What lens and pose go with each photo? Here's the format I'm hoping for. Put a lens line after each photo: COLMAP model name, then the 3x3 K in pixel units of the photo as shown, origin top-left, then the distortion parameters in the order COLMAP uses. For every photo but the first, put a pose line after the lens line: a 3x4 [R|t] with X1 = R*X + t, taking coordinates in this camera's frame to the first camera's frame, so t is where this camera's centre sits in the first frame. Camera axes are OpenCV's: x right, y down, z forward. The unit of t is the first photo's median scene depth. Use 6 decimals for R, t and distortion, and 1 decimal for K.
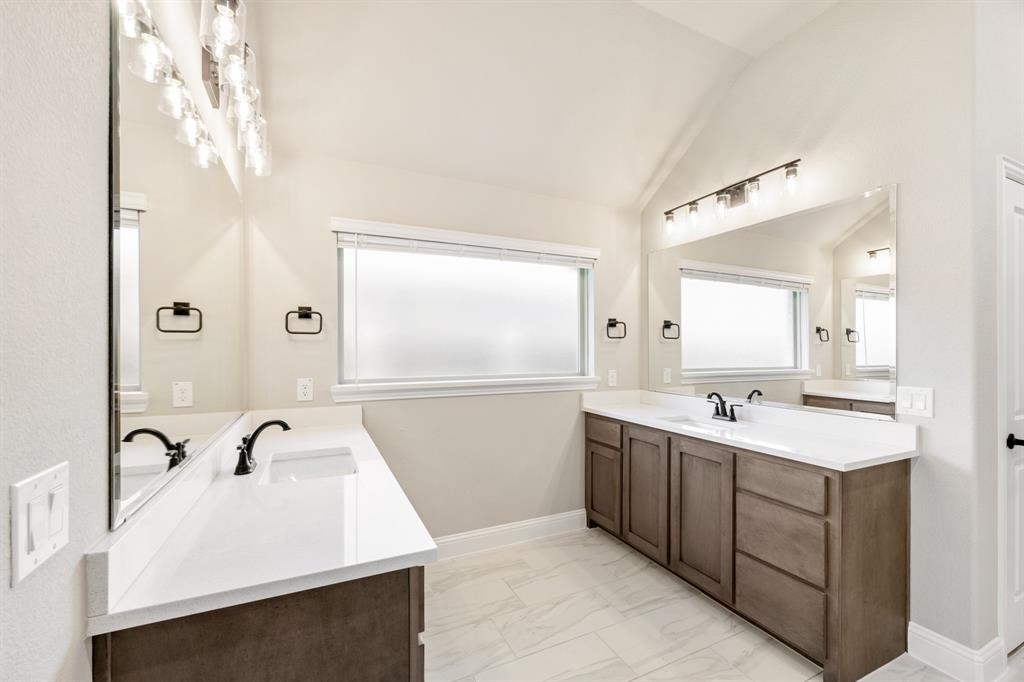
lens RADIAL K [[418.8, 0, 507.4], [0, 418.8, 347.8], [0, 0, 1]] dist [-0.000322, -0.000354]
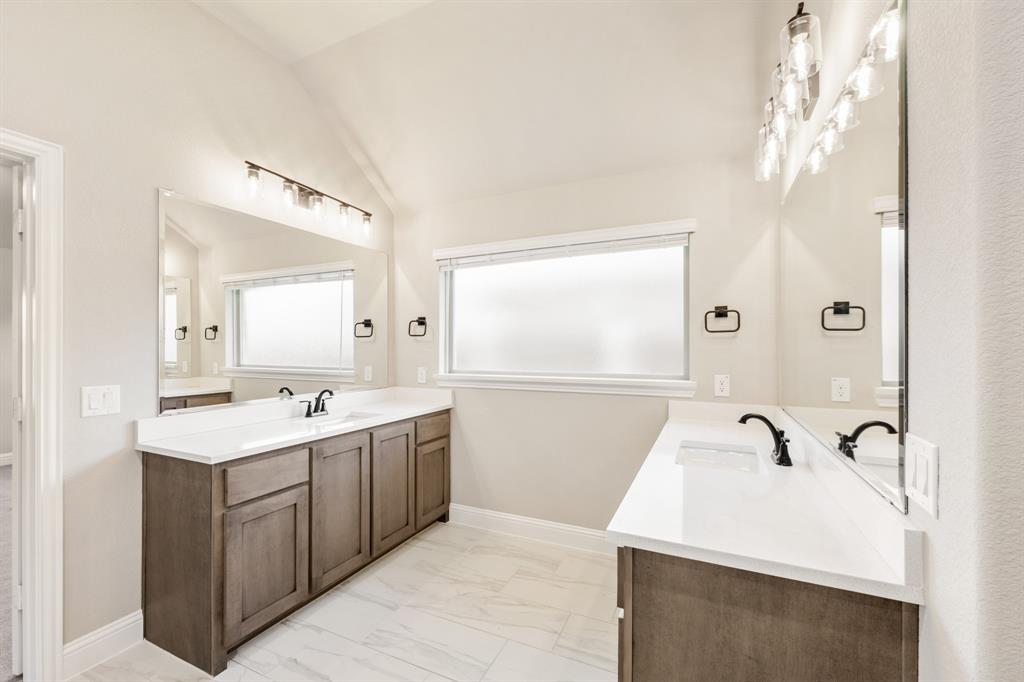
lens RADIAL K [[418.8, 0, 516.1], [0, 418.8, 342.0], [0, 0, 1]] dist [-0.000322, -0.000354]
pose [[0.644593, -0.006762, -0.764496, 0.825194], [0.003551, 0.999977, -0.005851, -0.003681], [0.764518, 0.001057, 0.644602, 0.331733]]
